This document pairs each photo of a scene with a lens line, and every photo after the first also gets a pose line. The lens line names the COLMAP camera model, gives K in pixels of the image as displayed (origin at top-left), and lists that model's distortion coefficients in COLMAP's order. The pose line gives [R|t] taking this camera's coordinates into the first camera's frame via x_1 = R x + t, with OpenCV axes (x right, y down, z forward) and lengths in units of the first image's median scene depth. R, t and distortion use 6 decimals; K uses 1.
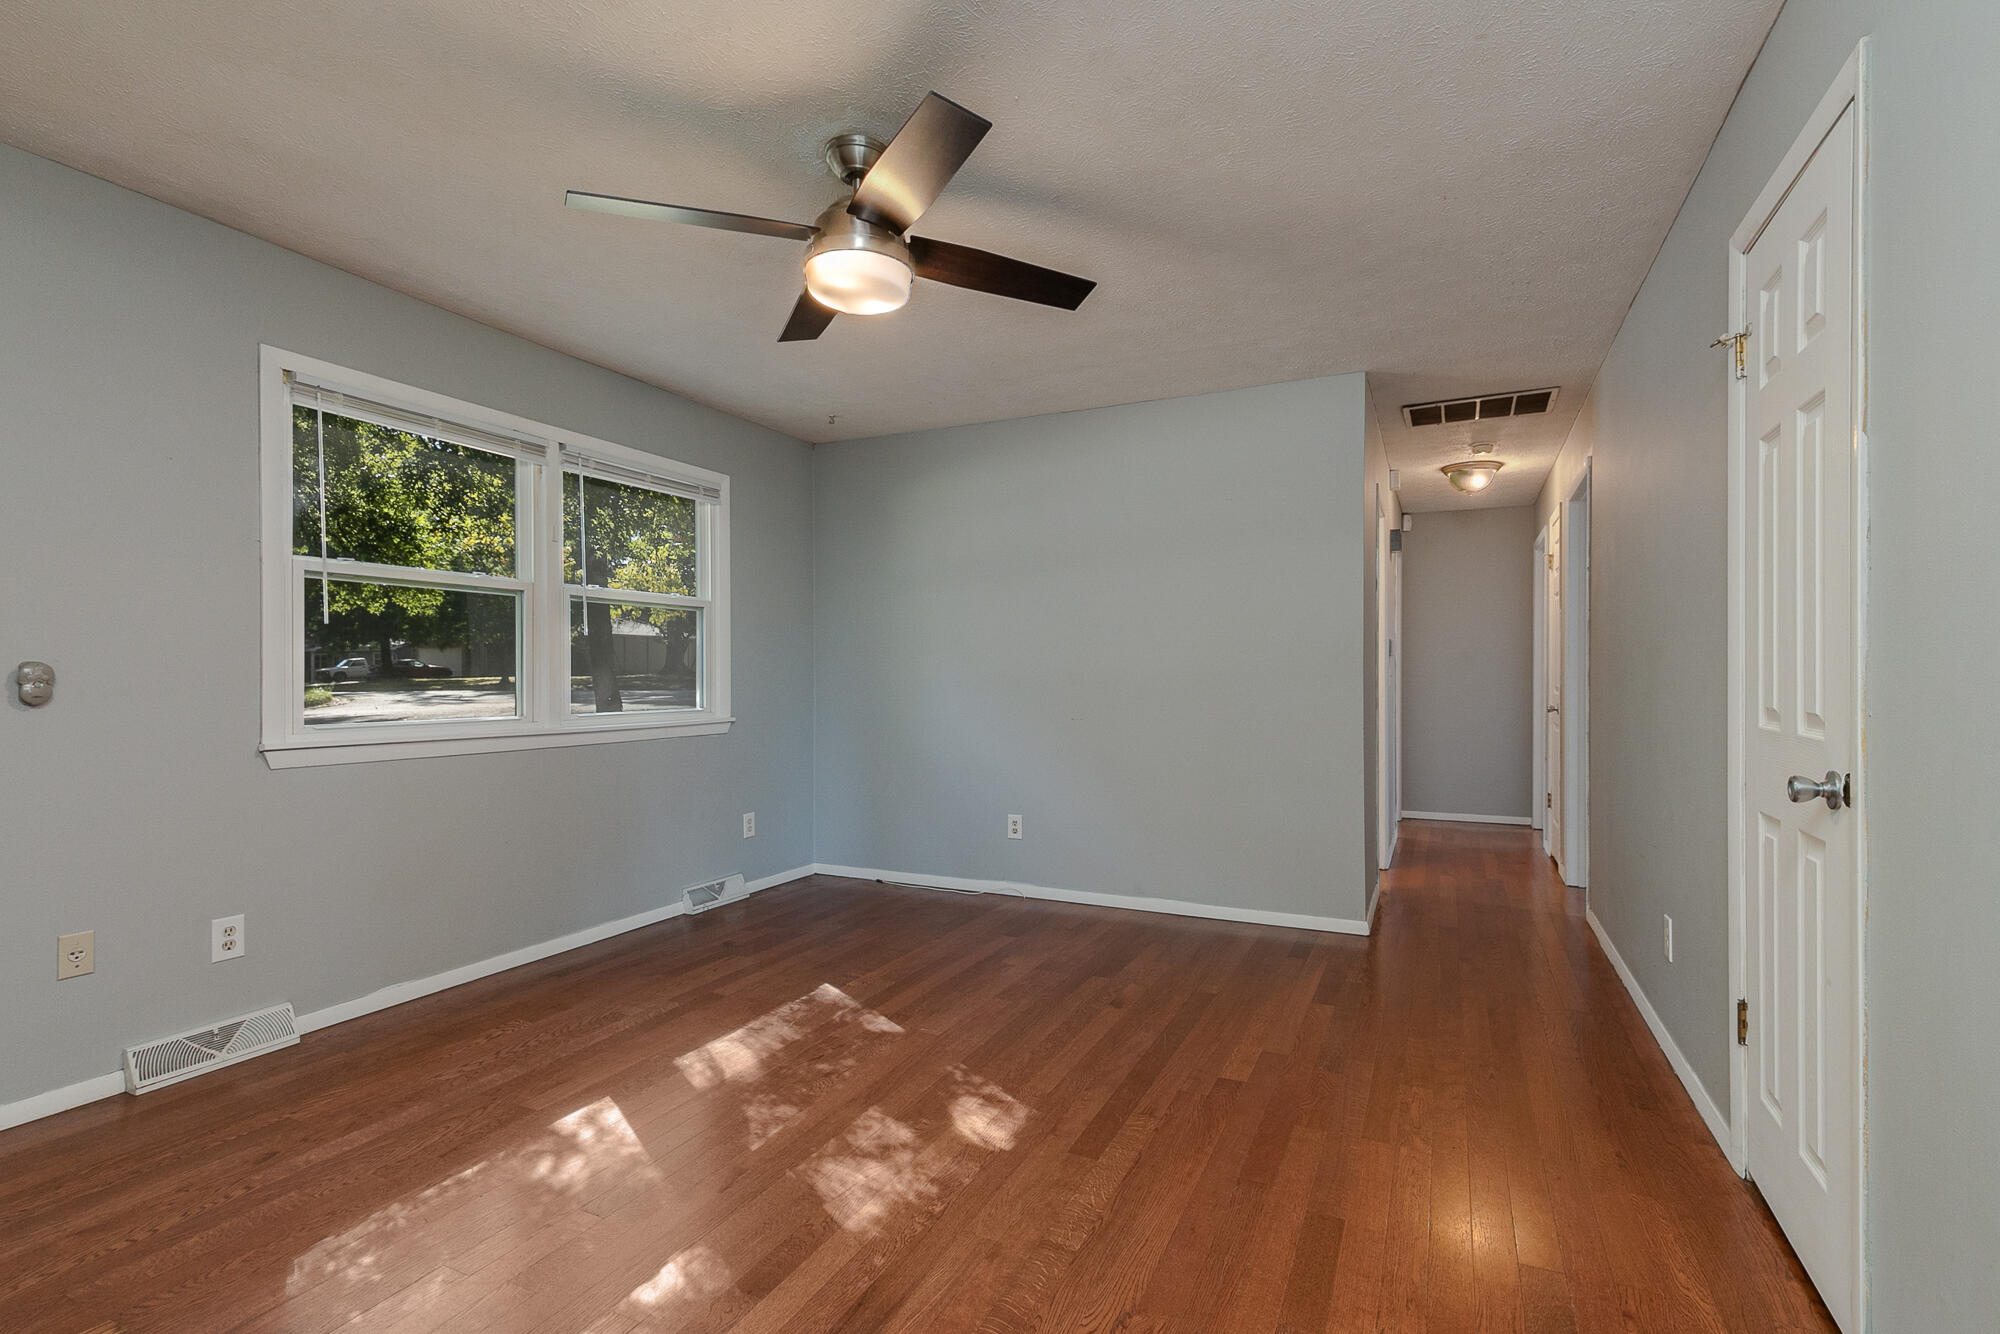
lens RADIAL K [[903.8, 0, 1008.1], [0, 903.8, 674.3], [0, 0, 1]] dist [0.001588, 0.000129]
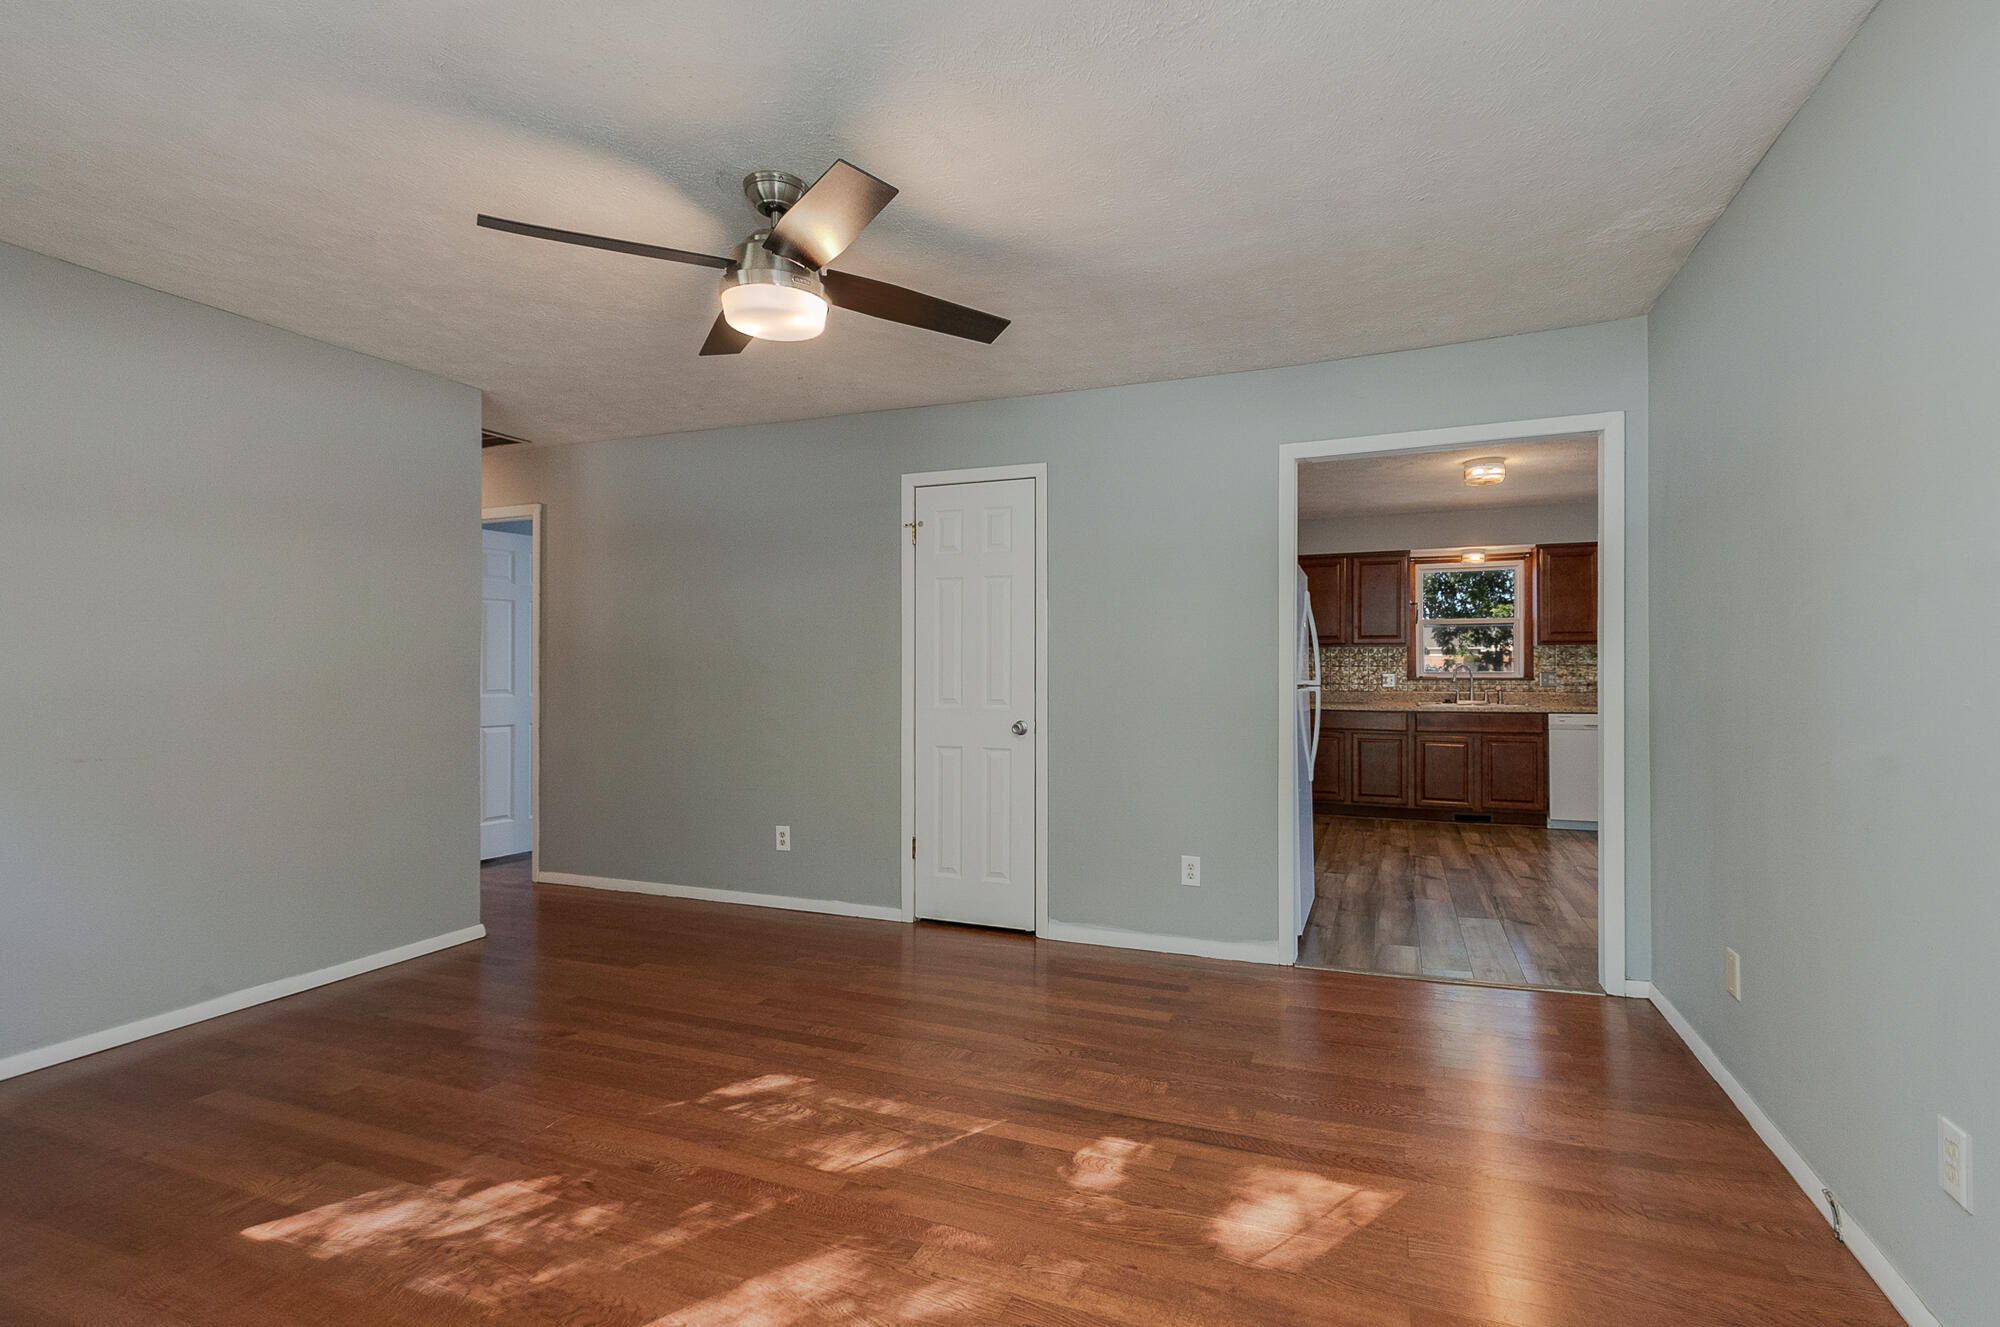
lens RADIAL K [[983.5, 0, 1000.0], [0, 983.5, 663.5], [0, 0, 1]] dist [0.000784, 0.000167]
pose [[-0.074197, 0.006436, 0.997223, -1.034222], [-0.002232, 0.999976, -0.006620, -0.020916], [-0.997241, -0.002717, -0.074181, 0.673804]]
